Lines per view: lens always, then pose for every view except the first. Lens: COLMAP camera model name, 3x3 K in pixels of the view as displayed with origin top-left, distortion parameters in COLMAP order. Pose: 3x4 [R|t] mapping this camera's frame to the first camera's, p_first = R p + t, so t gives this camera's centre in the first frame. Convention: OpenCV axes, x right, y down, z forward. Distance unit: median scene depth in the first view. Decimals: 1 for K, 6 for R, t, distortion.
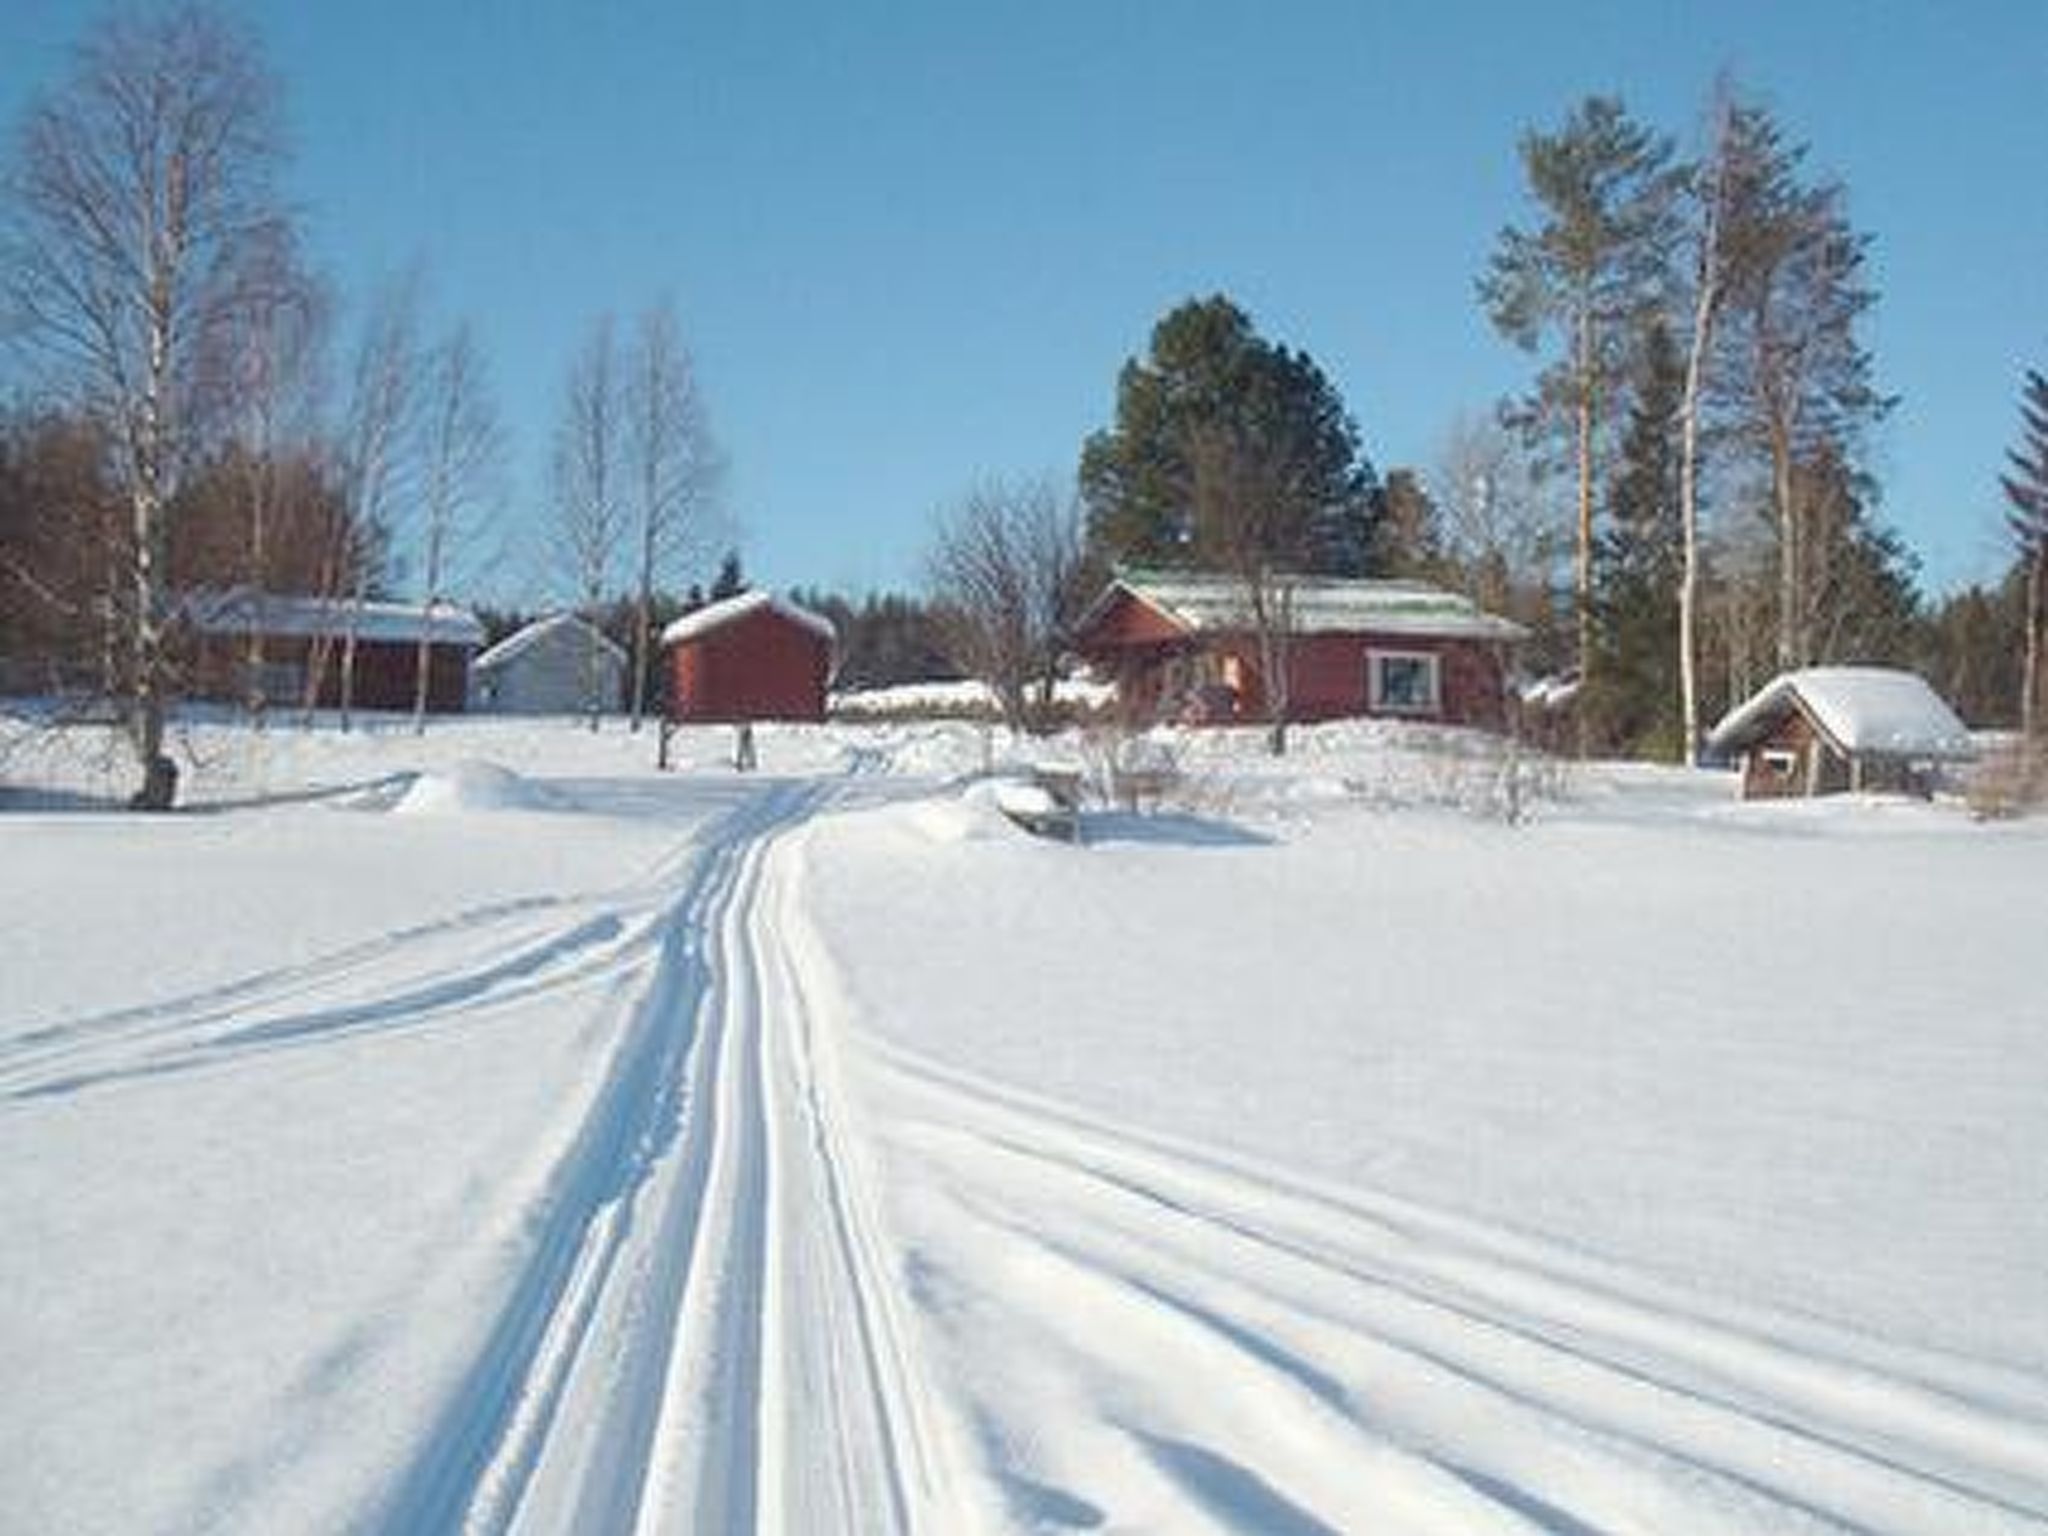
lens RADIAL K [[3389.5, 0, 1024.0], [0, 3389.5, 768.0], [0, 0, 1]] dist [-0.063685, -0.102021]
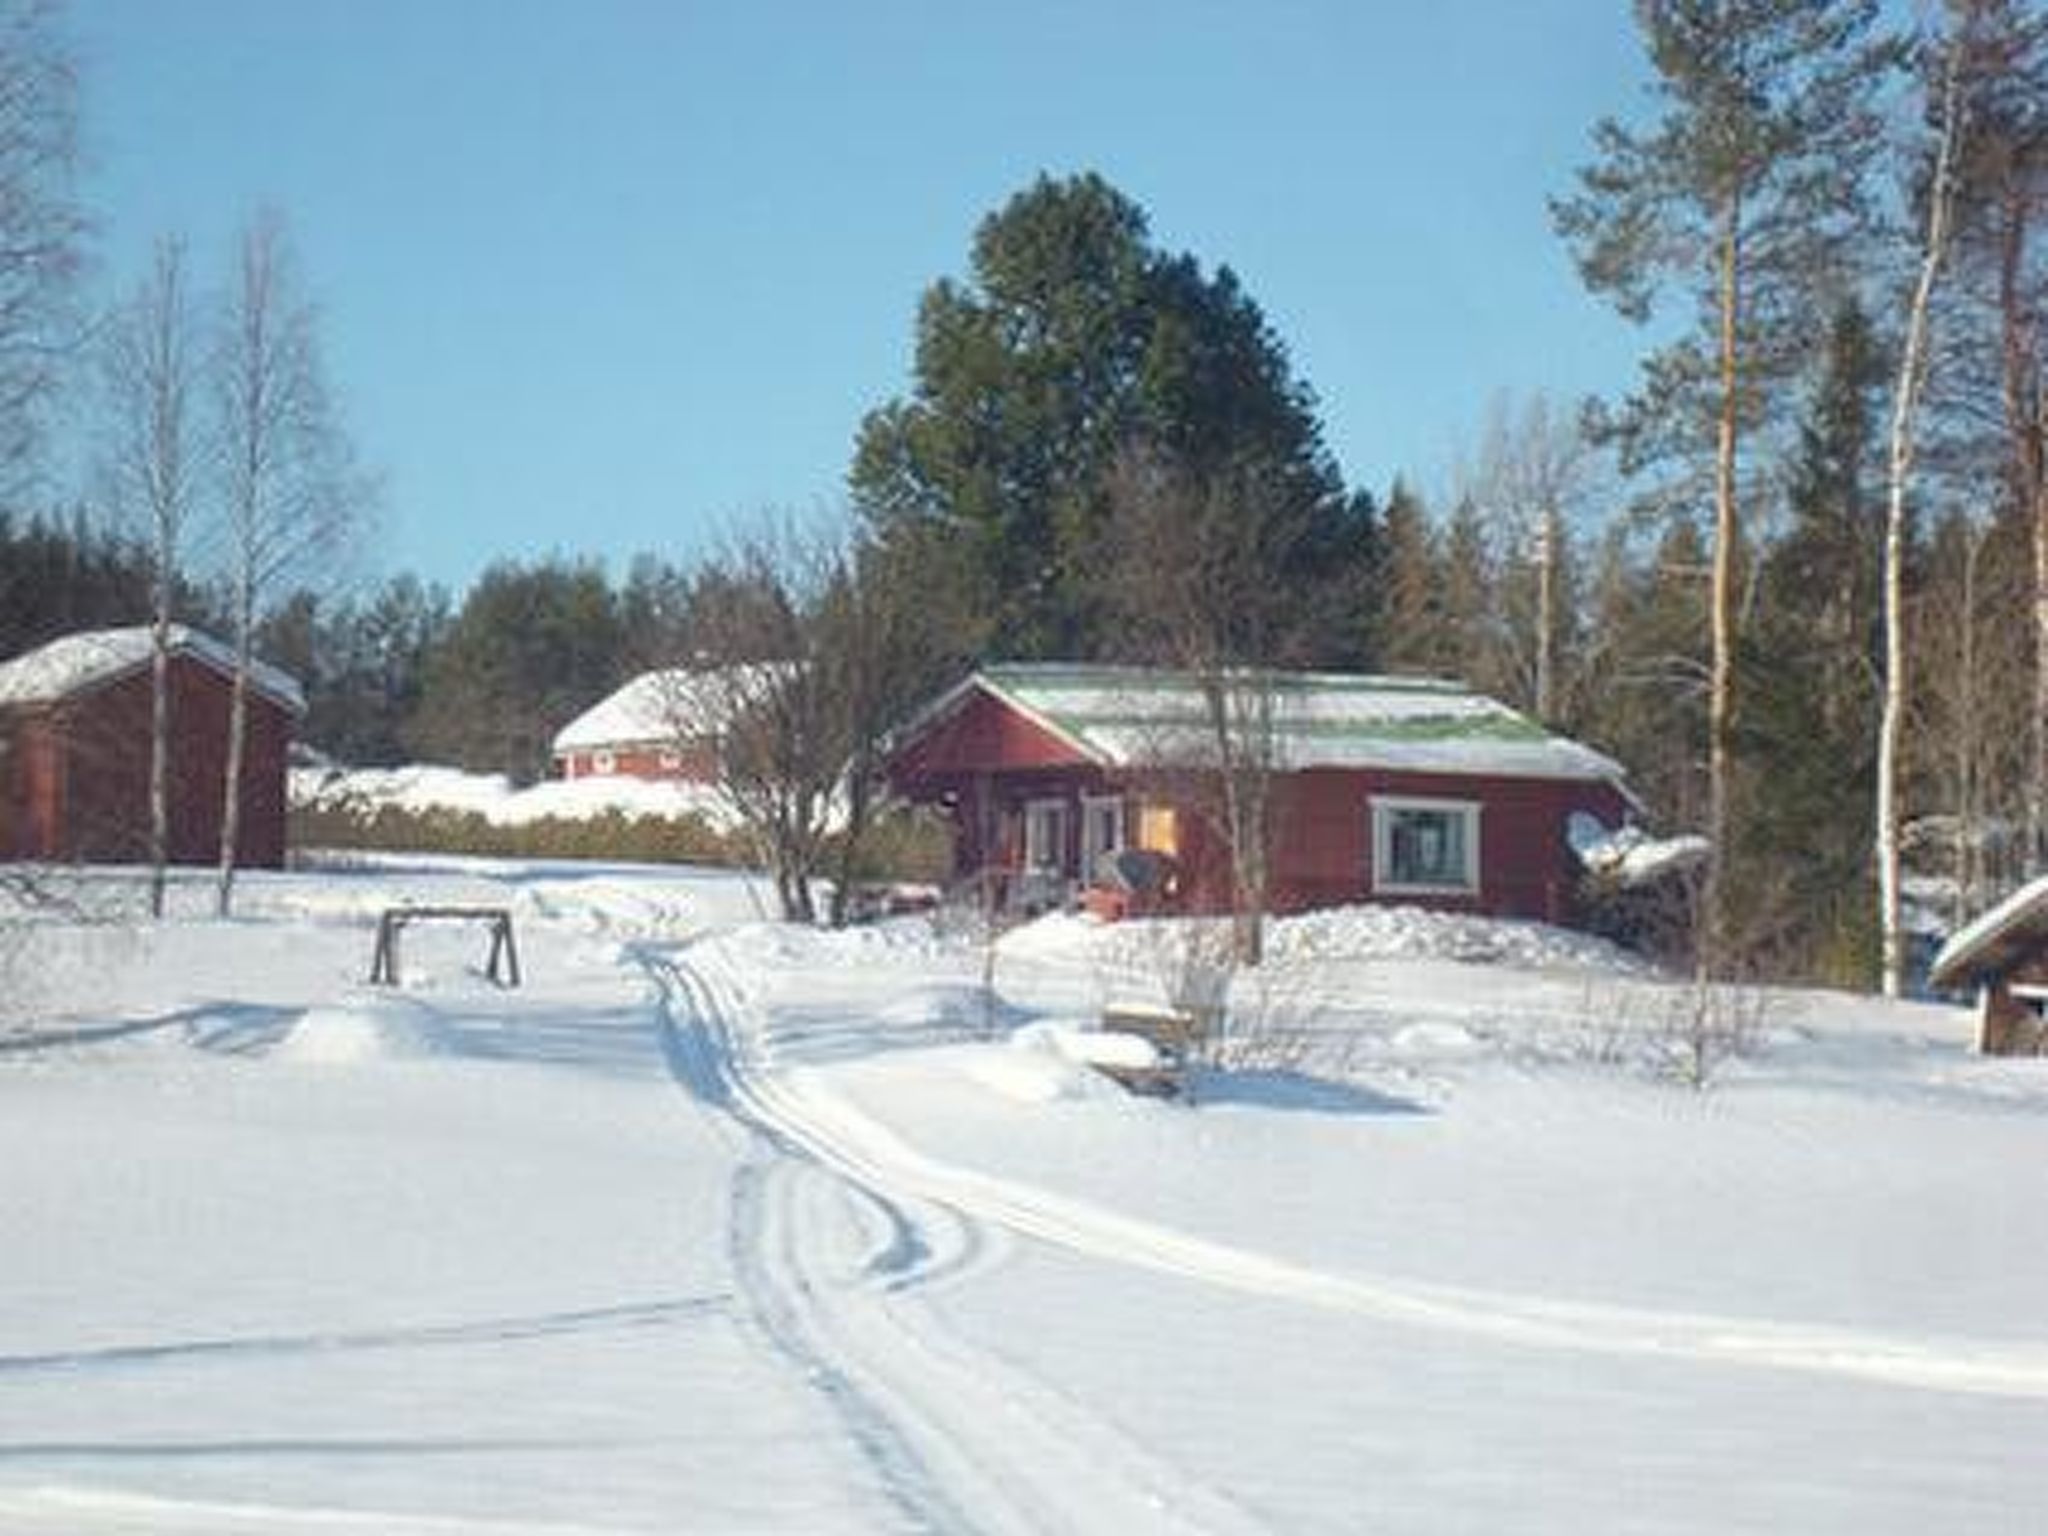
lens RADIAL K [[9742.6, 0, 1024.0], [0, 9742.6, 768.0], [0, 0, 1]] dist [2.727519, -98.721023]
pose [[0.991435, 0.017869, 0.129370, -0.247224], [-0.016726, 0.999811, -0.009914, -0.026139], [-0.129523, 0.007665, 0.991547, -0.994268]]
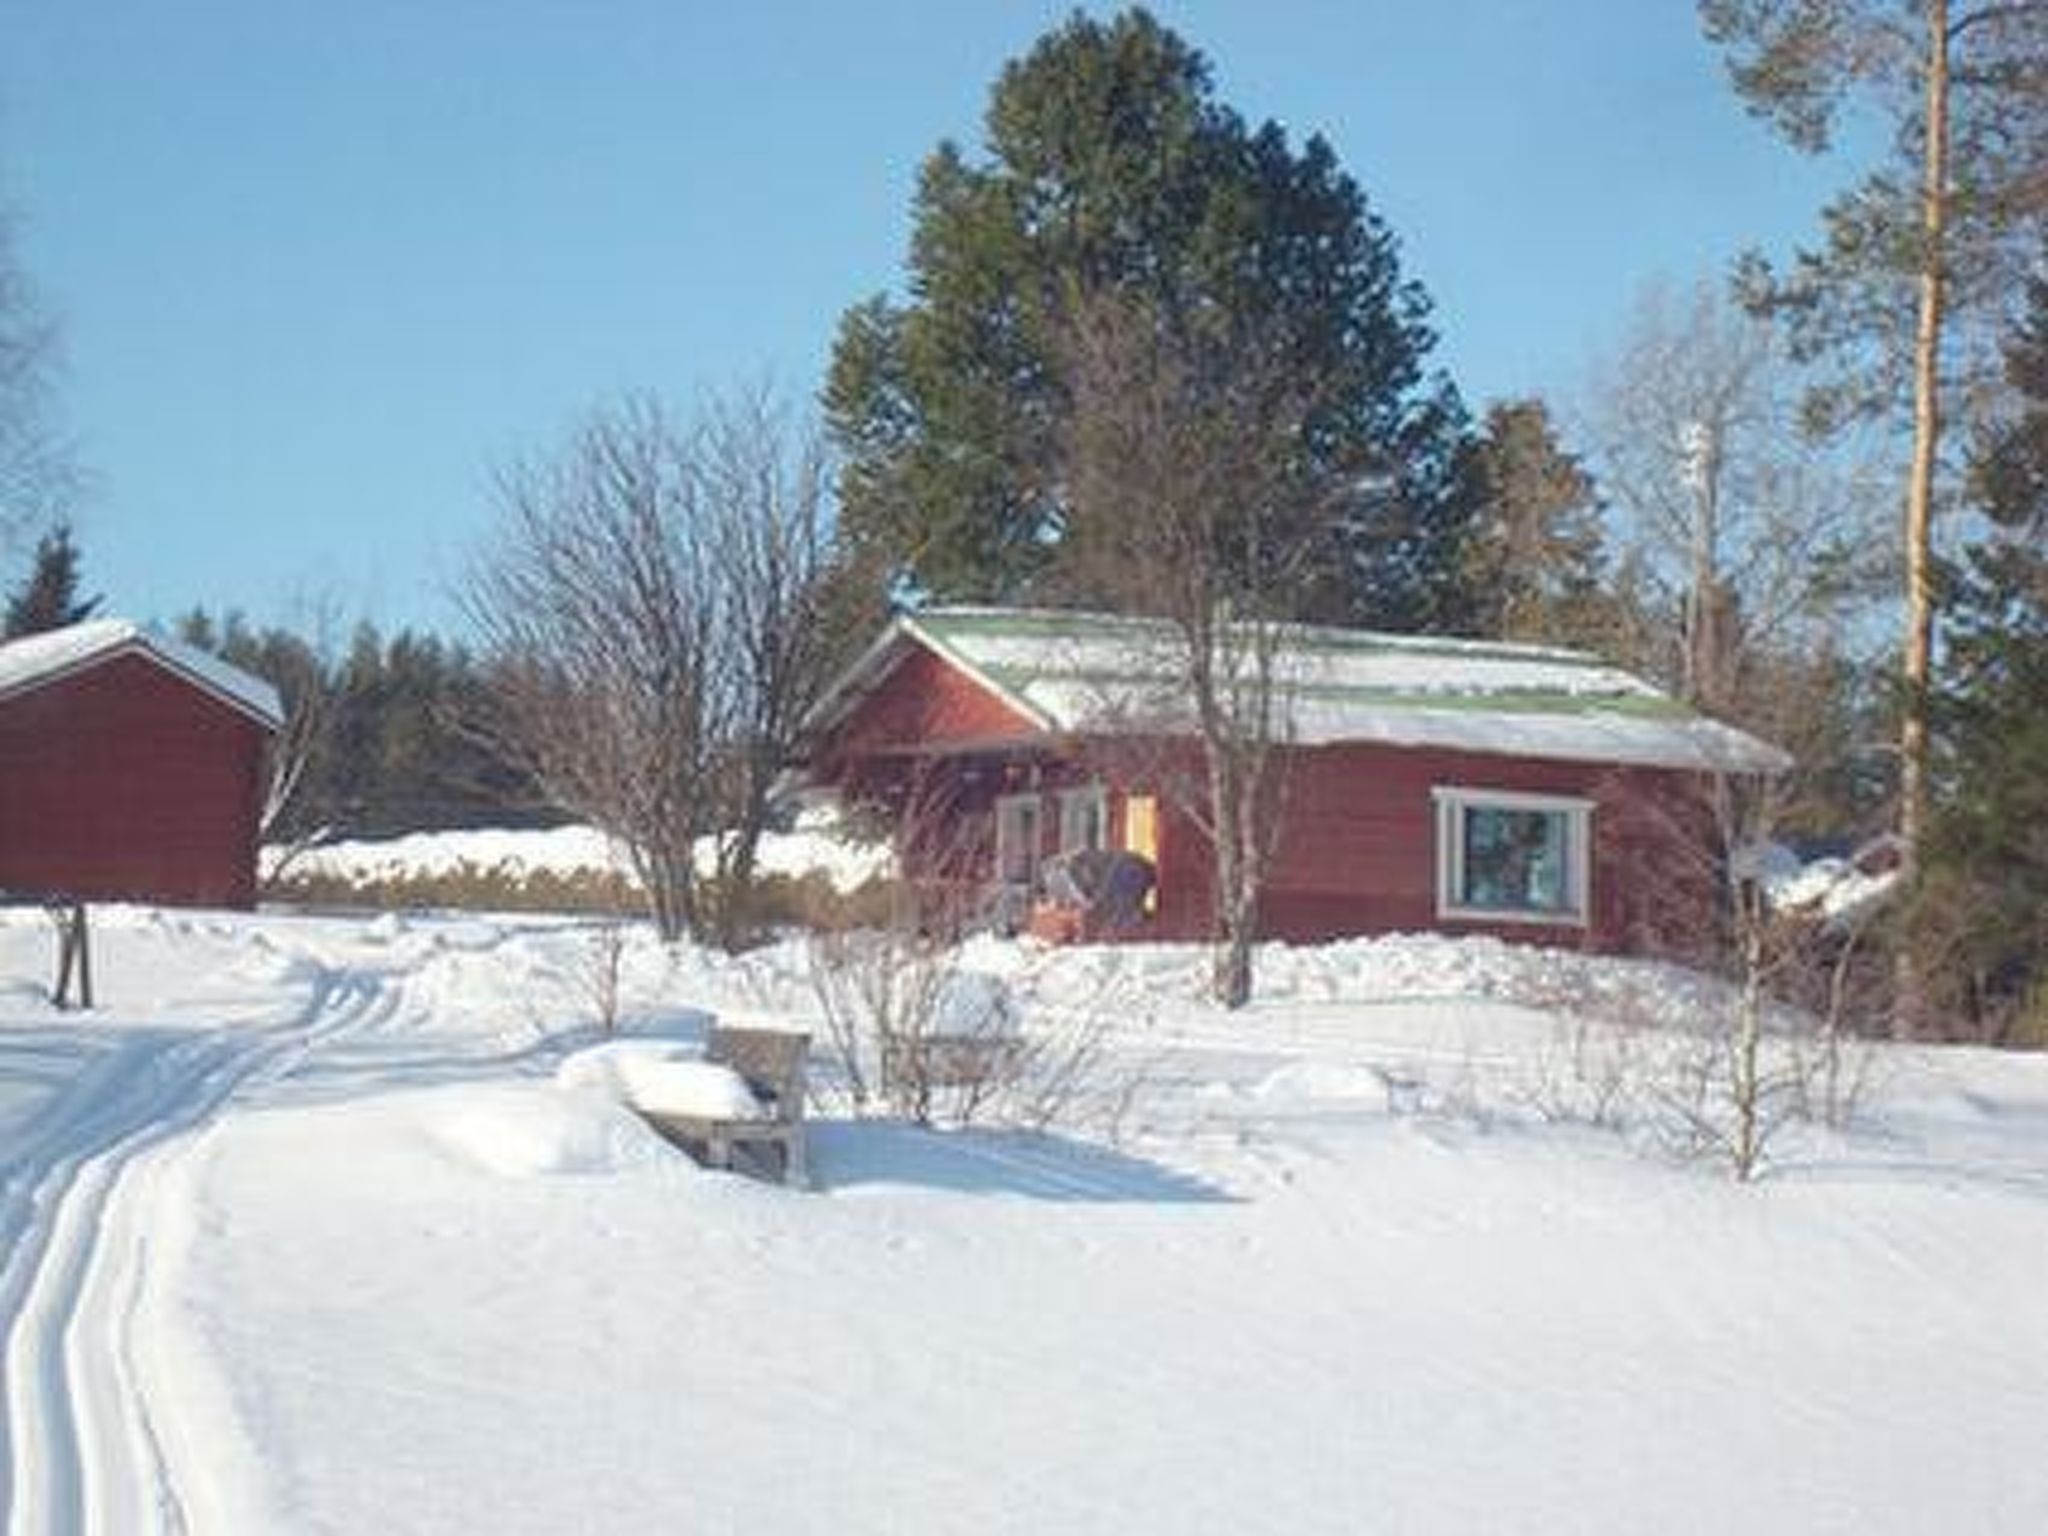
lens RADIAL K [[7248.1, 0, 974.9], [0, 7248.1, 771.6], [0, 0, 1]] dist [1.476534, -28.152609]
pose [[0.998756, 0.032042, 0.038210, 0.000090], [-0.030708, 0.998916, -0.034993, -0.000140], [-0.039290, 0.033777, 0.998657, 0.004870]]
